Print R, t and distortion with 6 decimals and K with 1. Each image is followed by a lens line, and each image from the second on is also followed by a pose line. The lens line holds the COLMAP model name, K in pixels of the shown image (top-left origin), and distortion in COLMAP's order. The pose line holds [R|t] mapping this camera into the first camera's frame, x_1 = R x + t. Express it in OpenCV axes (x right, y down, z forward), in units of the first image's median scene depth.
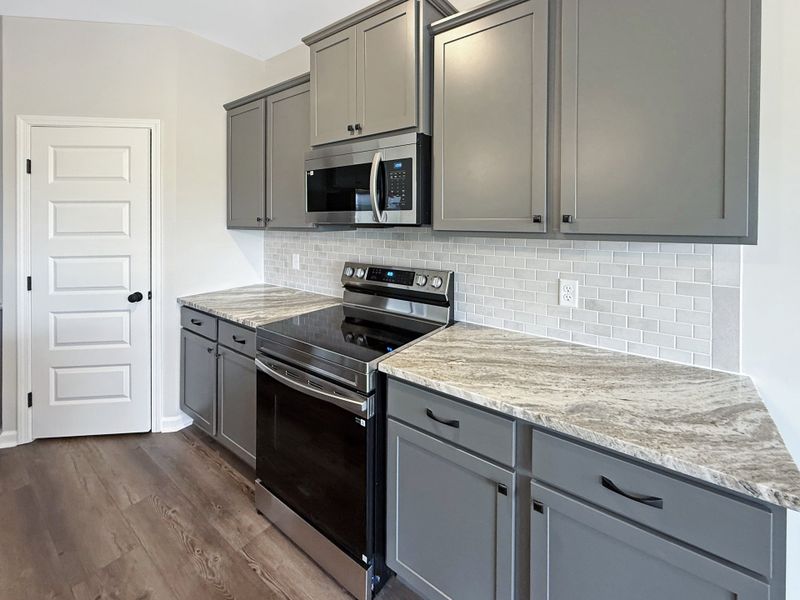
lens RADIAL K [[354.0, 0, 402.5], [0, 354.0, 222.3], [0, 0, 1]] dist [0.001411, 0.000206]
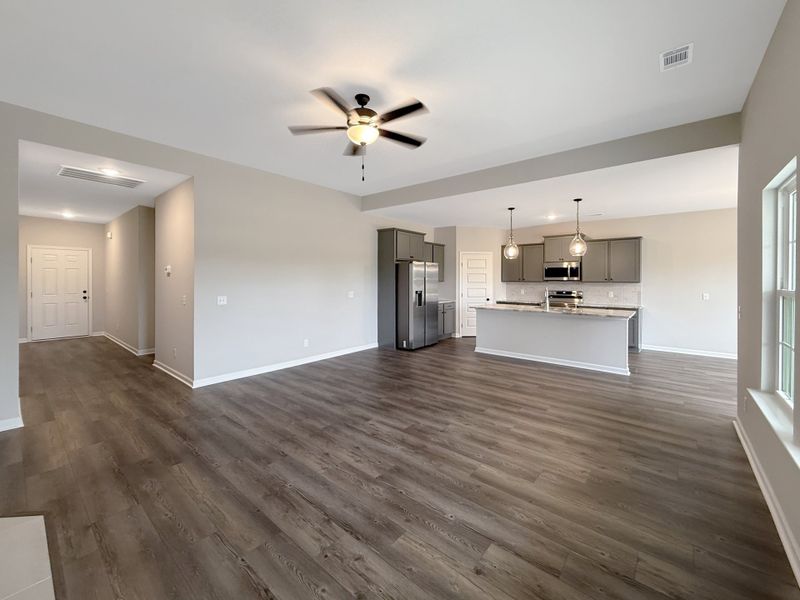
lens RADIAL K [[327.1, 0, 401.0], [0, 327.1, 278.7], [0, 0, 1]] dist [-0.000879, -0.000113]
pose [[0.998650, 0.012676, -0.050376, -1.901019], [-0.013661, 0.999721, -0.019264, 0.091432], [0.050118, 0.019926, 0.998545, -3.172117]]
